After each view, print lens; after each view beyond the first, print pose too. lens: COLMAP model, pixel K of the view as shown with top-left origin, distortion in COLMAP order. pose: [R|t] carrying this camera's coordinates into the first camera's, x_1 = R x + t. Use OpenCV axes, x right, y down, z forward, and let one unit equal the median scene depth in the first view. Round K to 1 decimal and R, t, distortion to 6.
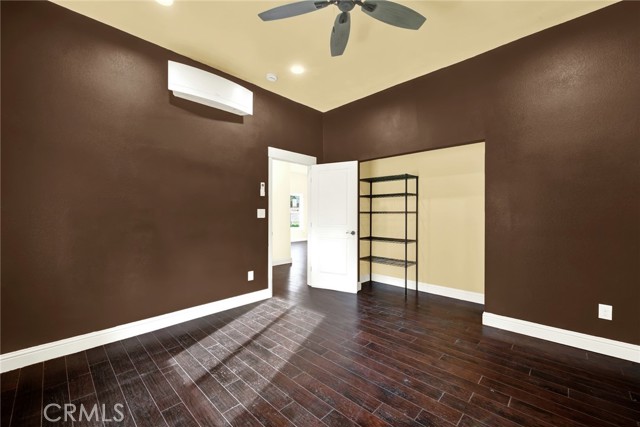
lens RADIAL K [[261.7, 0, 323.6], [0, 261.7, 213.1], [0, 0, 1]] dist [0.001212, -0.001105]
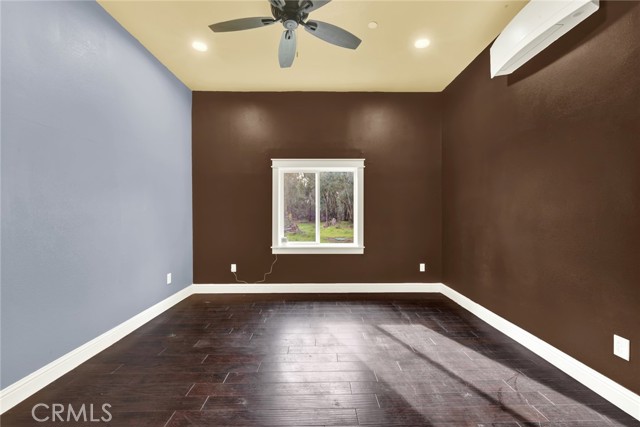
lens RADIAL K [[261.7, 0, 323.6], [0, 261.7, 213.1], [0, 0, 1]] dist [0.001212, -0.001105]
pose [[-0.715162, 0.008848, -0.698903, 0.540023], [0.009316, 0.999952, 0.003126, 0.005795], [0.698897, -0.004276, -0.715209, 1.332816]]
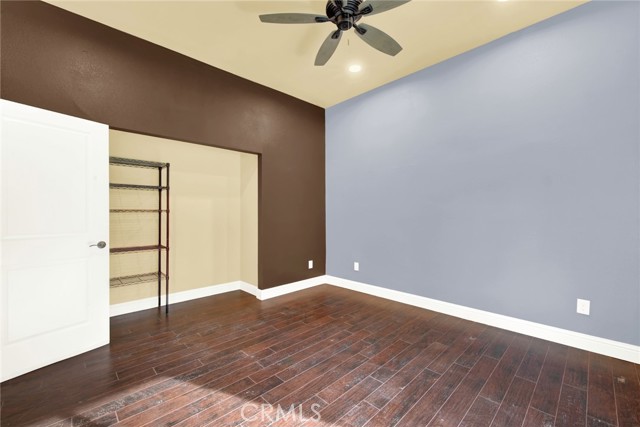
lens RADIAL K [[261.7, 0, 323.6], [0, 261.7, 213.1], [0, 0, 1]] dist [0.001212, -0.001105]
pose [[0.027733, 0.009298, 0.999572, -0.734631], [-0.002703, 0.999954, -0.009227, 0.011833], [-0.999612, -0.002446, 0.027757, 0.742136]]
